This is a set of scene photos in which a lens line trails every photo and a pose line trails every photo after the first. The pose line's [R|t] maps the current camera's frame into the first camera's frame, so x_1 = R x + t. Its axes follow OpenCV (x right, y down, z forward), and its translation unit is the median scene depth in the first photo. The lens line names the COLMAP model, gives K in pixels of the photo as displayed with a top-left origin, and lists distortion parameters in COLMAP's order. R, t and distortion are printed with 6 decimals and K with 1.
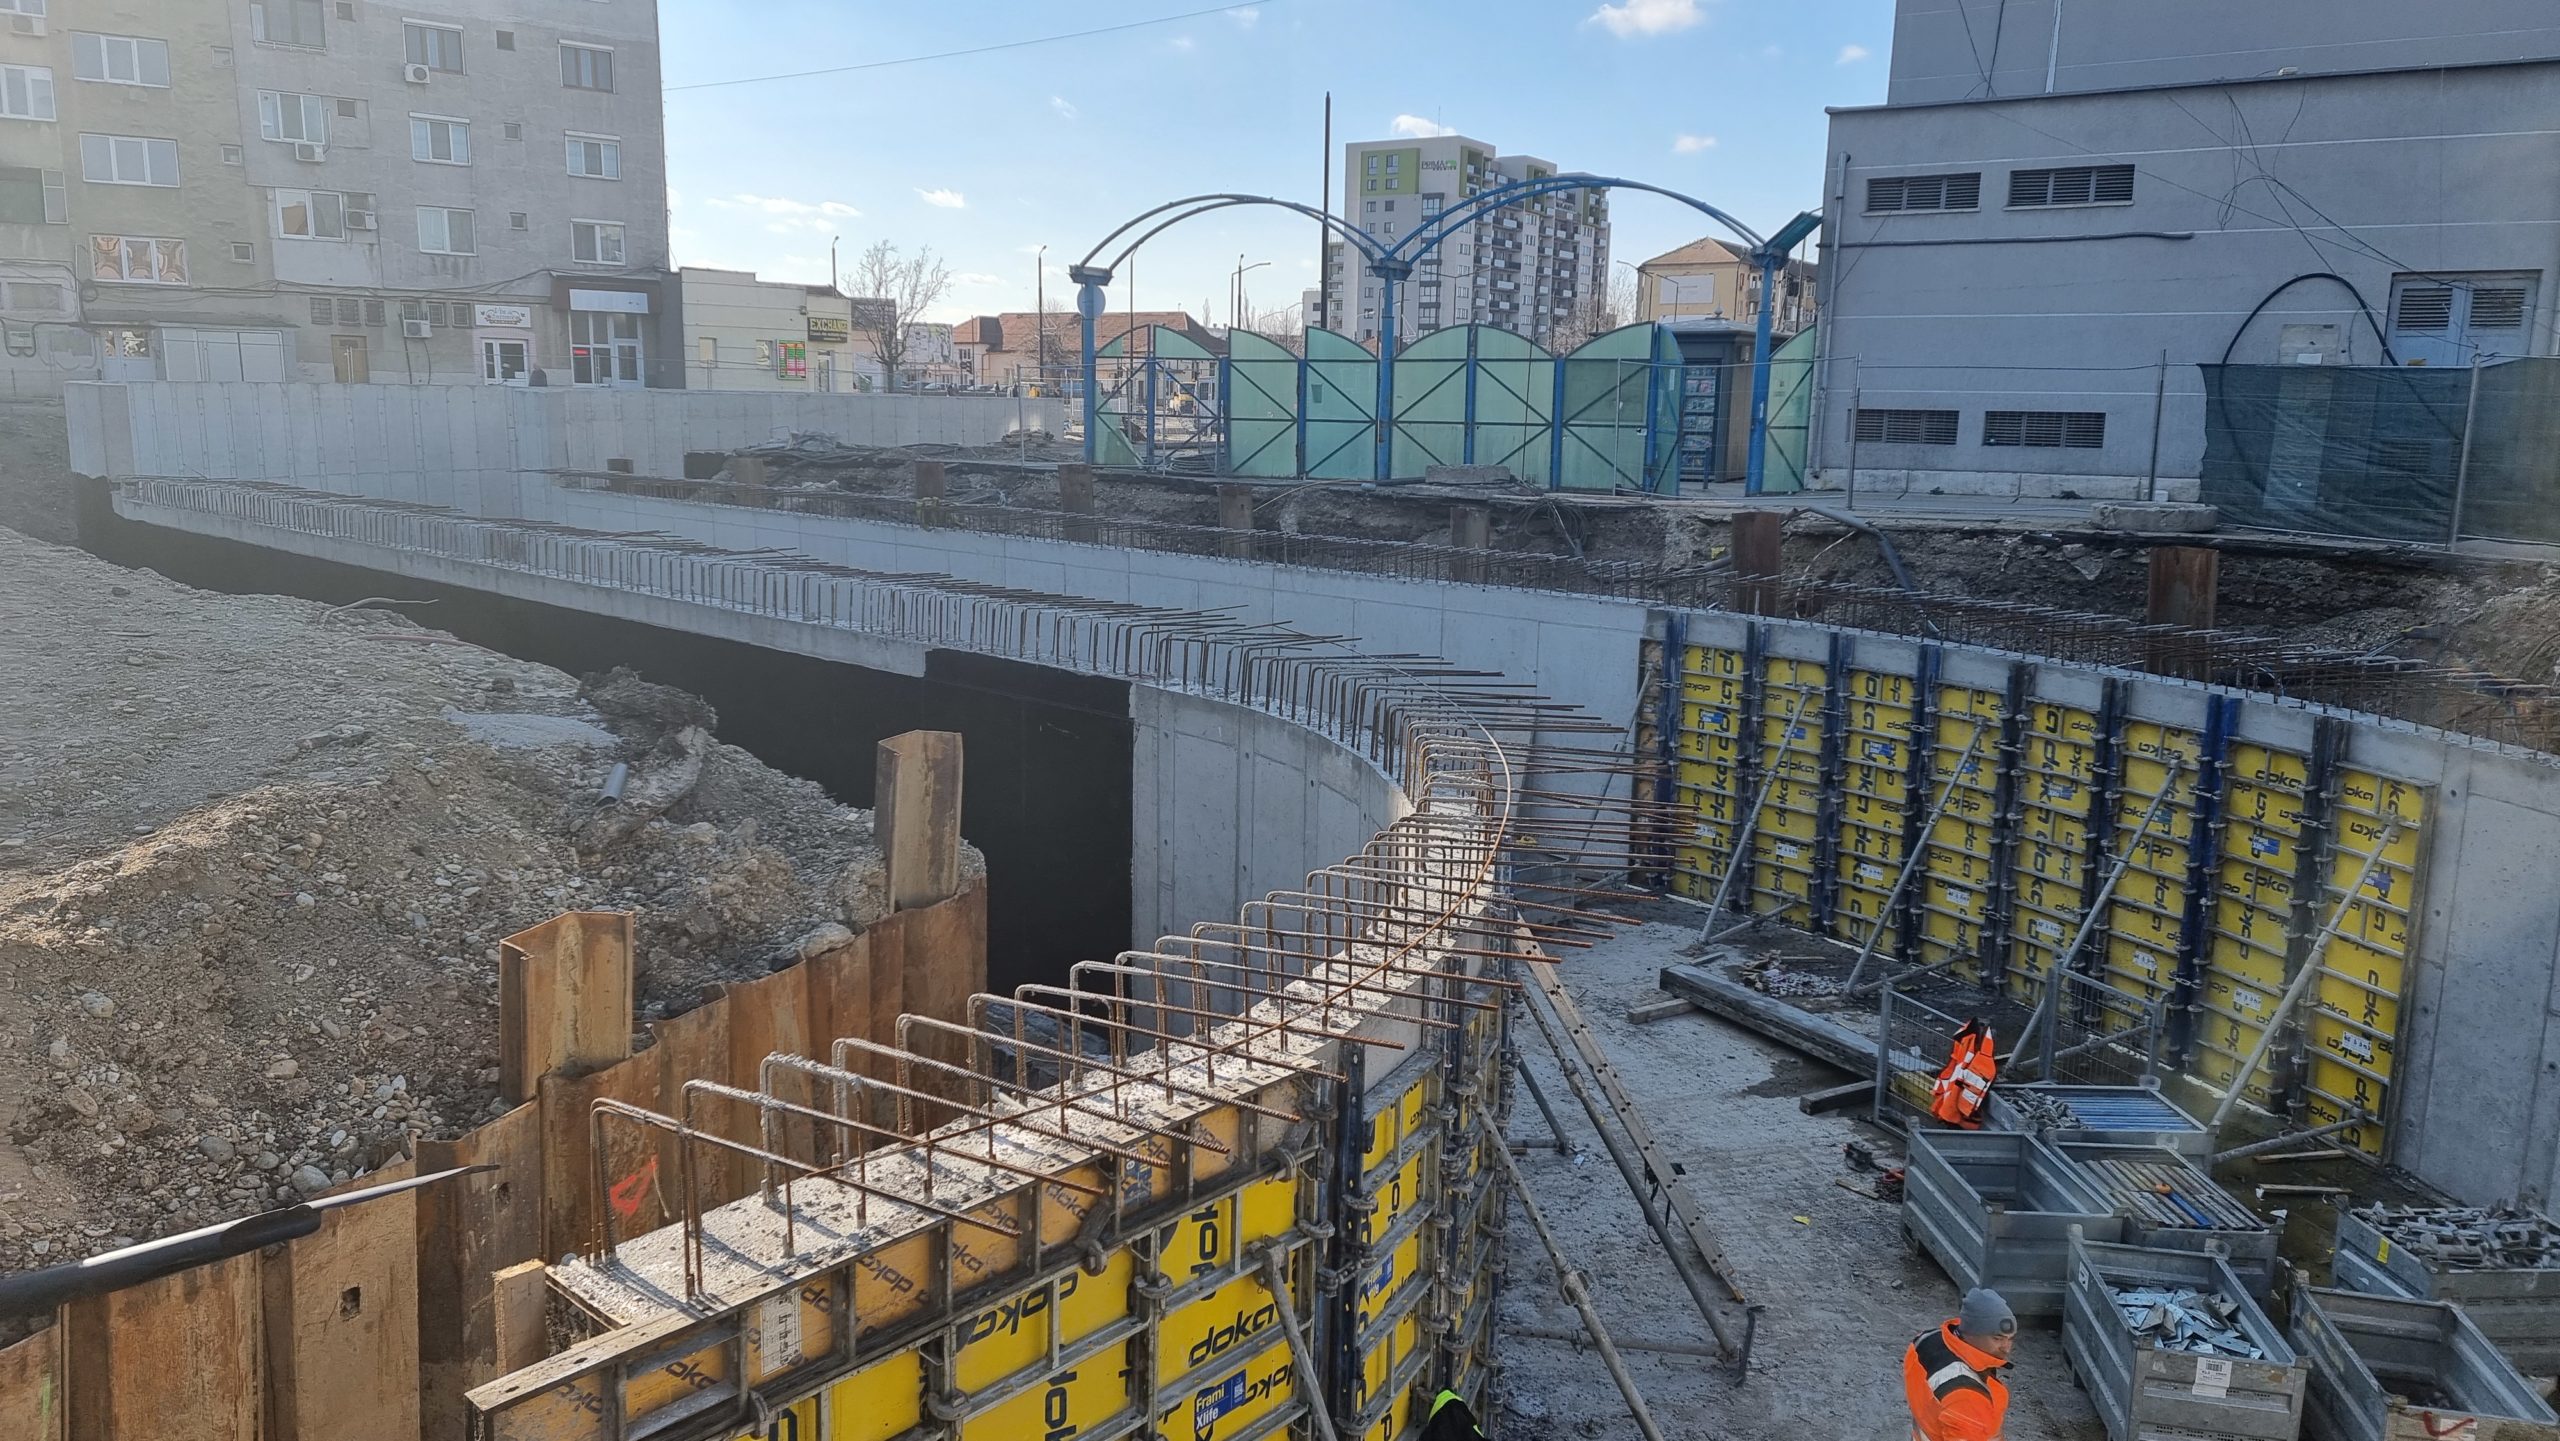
lens RADIAL K [[1645.9, 0, 1281.8], [0, 1645.9, 732.9], [0, 0, 1]] dist [0.003772, -0.008575]
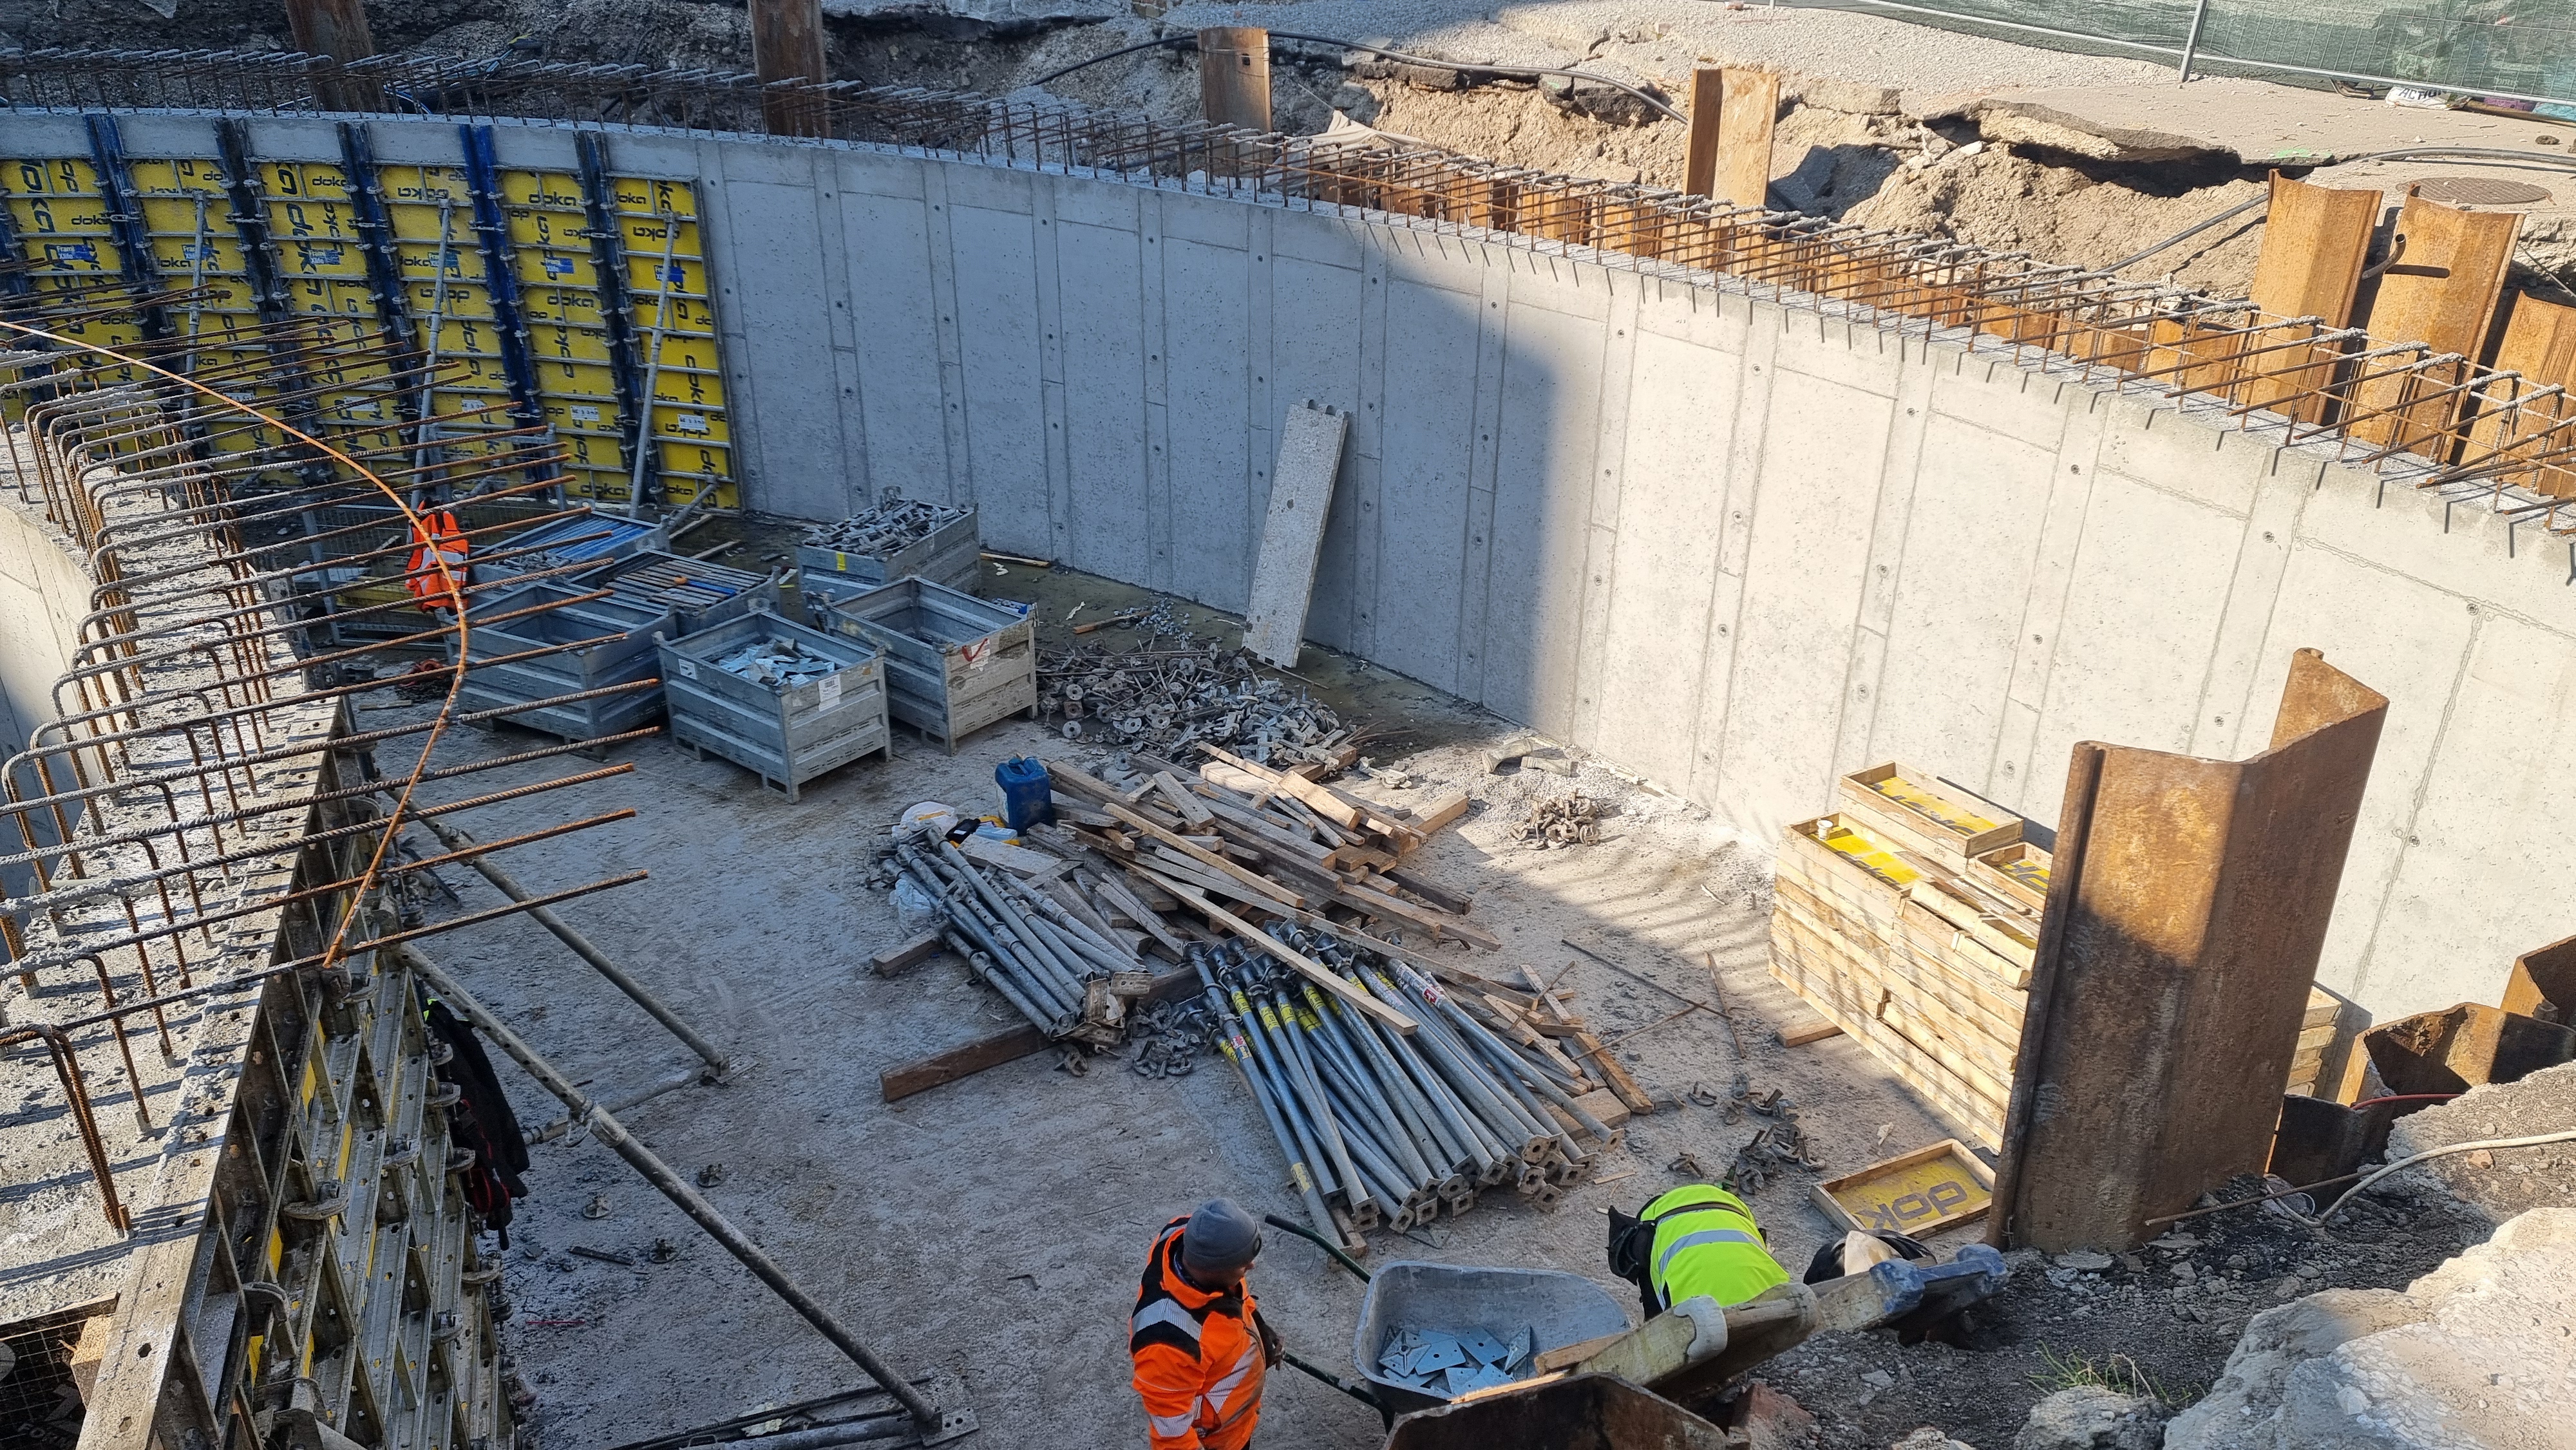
lens RADIAL K [[1656.1, 0, 1272.0], [0, 1656.1, 714.1], [0, 0, 1]] dist [0.003772, -0.008575]
pose [[0.463765, -0.413054, 0.783778, -0.142083], [0.152428, 0.908676, 0.388682, -0.014001], [-0.872747, -0.060787, 0.484373, 0.059022]]
